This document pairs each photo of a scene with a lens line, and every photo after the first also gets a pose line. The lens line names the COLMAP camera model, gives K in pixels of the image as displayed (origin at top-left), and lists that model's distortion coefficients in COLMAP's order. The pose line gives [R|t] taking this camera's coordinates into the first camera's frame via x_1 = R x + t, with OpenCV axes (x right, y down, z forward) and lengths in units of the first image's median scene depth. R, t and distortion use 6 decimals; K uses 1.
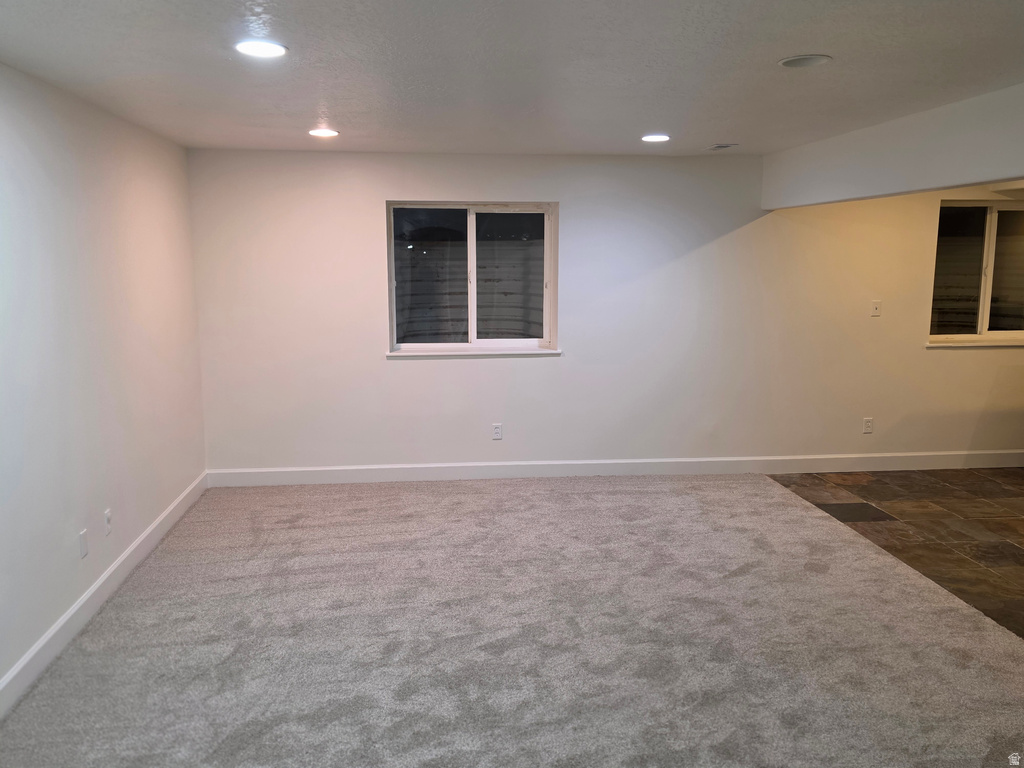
lens RADIAL K [[859.6, 0, 503.9], [0, 859.6, 385.1], [0, 0, 1]] dist [0.076434, -0.068574]
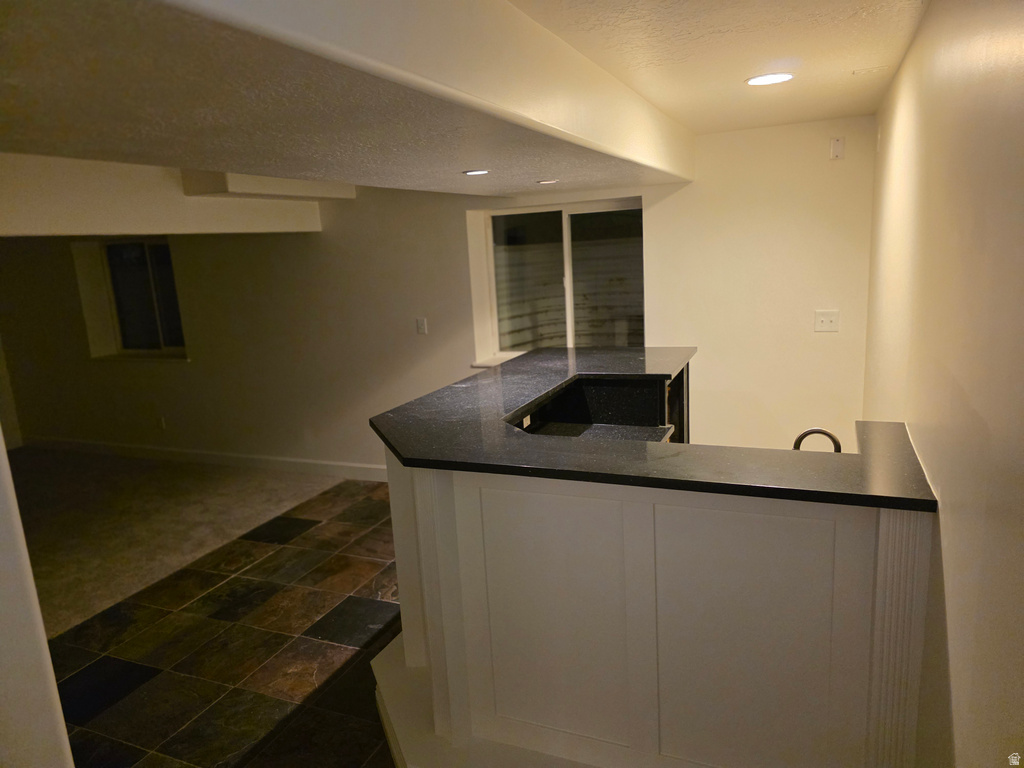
lens RADIAL K [[685.2, 0, 513.8], [0, 685.2, 384.4], [0, 0, 1]] dist [0.052257, -0.052042]
pose [[0.874272, 0.045601, -0.483291, 1.037872], [-0.020250, 0.998137, 0.057547, -0.077171], [0.485015, -0.040525, 0.873567, 0.436920]]
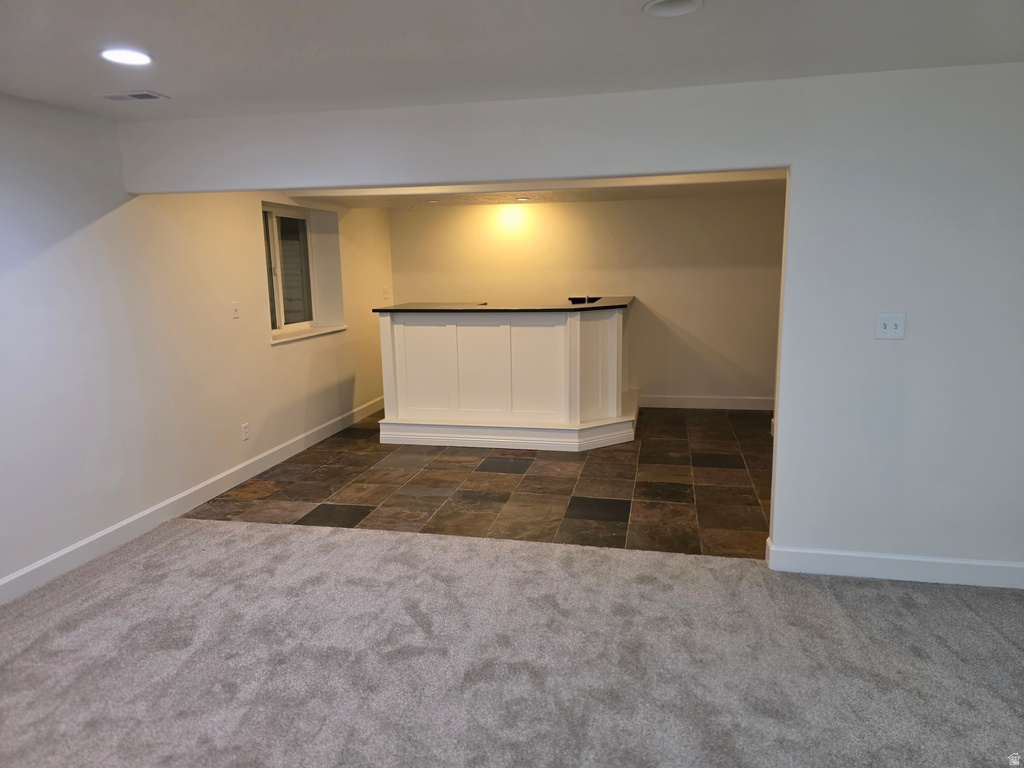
lens RADIAL K [[685.2, 0, 510.2], [0, 685.2, 384.0], [0, 0, 1]] dist [0.052257, -0.052042]
pose [[0.302687, -0.168763, 0.938030, -0.238590], [0.159919, 0.979238, 0.124574, -0.063707], [-0.939578, 0.112302, 0.323391, 0.558155]]
